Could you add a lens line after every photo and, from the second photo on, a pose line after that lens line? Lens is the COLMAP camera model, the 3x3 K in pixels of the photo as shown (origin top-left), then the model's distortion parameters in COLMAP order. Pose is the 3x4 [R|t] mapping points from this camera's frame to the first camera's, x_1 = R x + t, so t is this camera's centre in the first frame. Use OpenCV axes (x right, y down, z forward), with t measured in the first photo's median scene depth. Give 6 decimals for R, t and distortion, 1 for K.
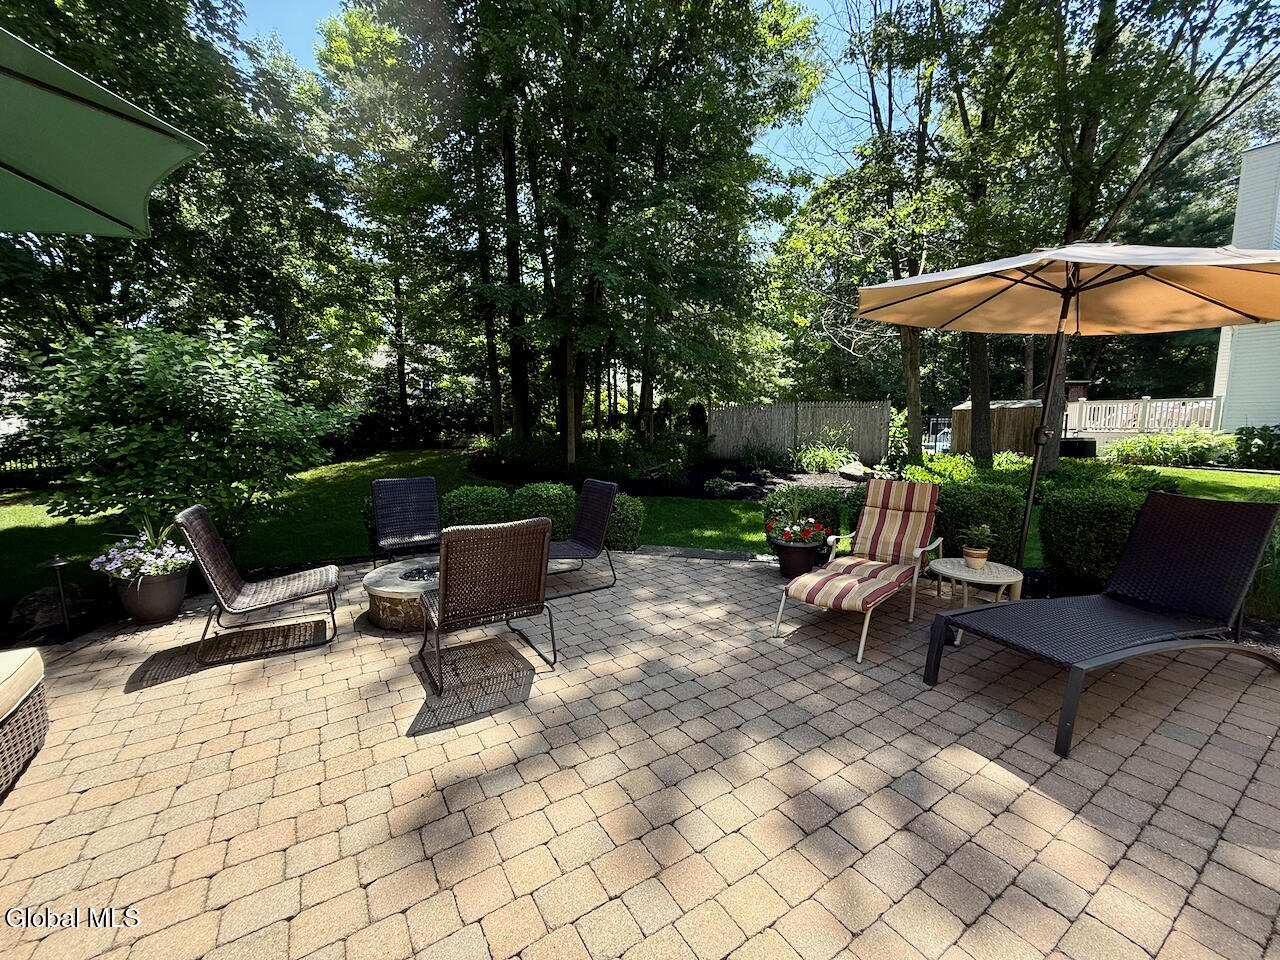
lens RADIAL K [[516.0, 0, 640.0], [0, 516.0, 480.0], [0, 0, 1]] dist [-0.001070, 0.000180]
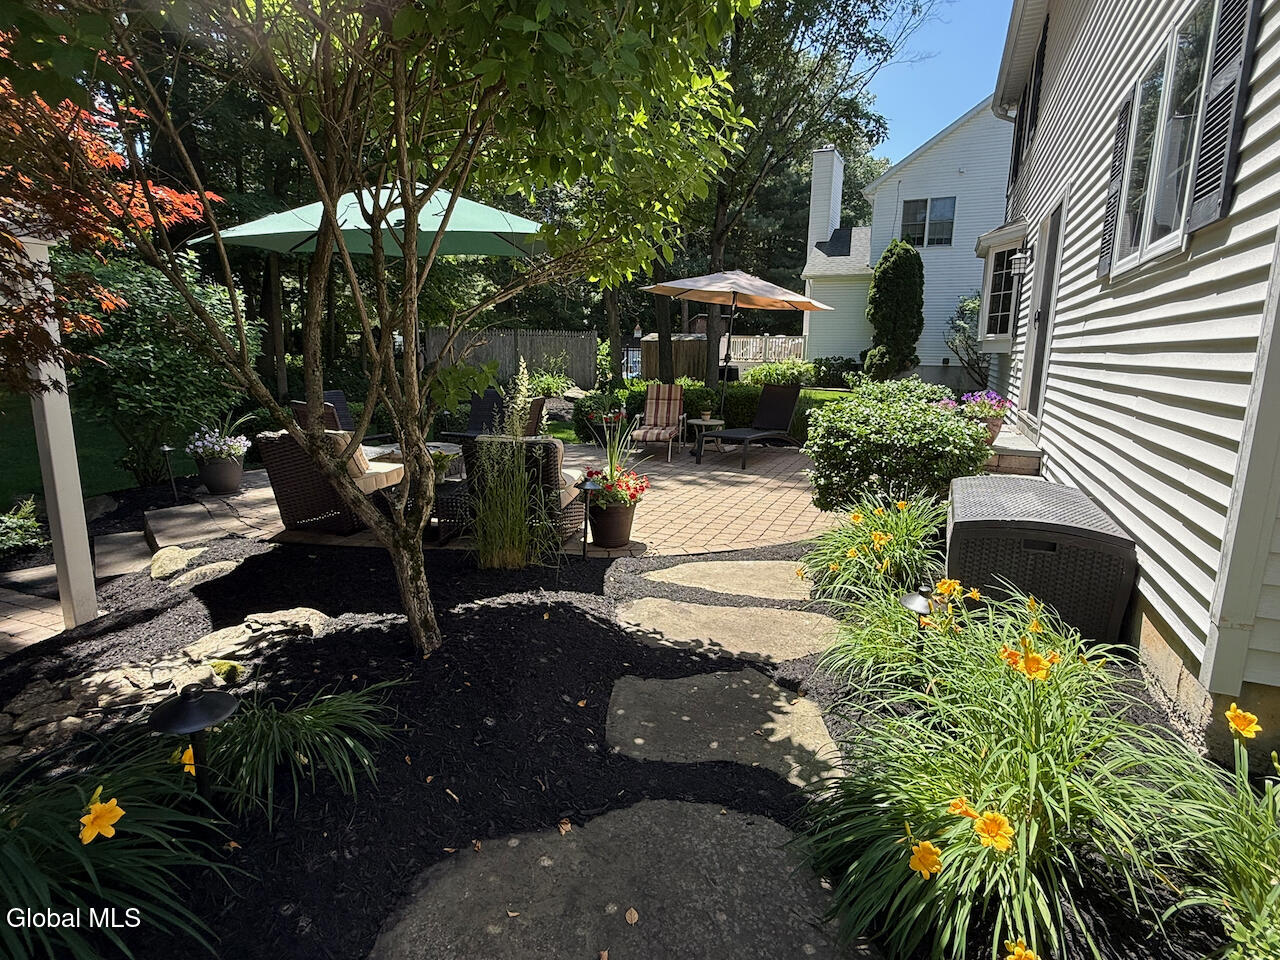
lens RADIAL K [[692.3, 0, 640.0], [0, 692.3, 480.0], [0, 0, 1]] dist [0.016936, 0.000897]
pose [[0.829837, -0.087701, 0.551071, -0.893141], [0.046368, 0.994994, 0.088525, 0.113112], [-0.556076, -0.047909, 0.829749, -0.934214]]
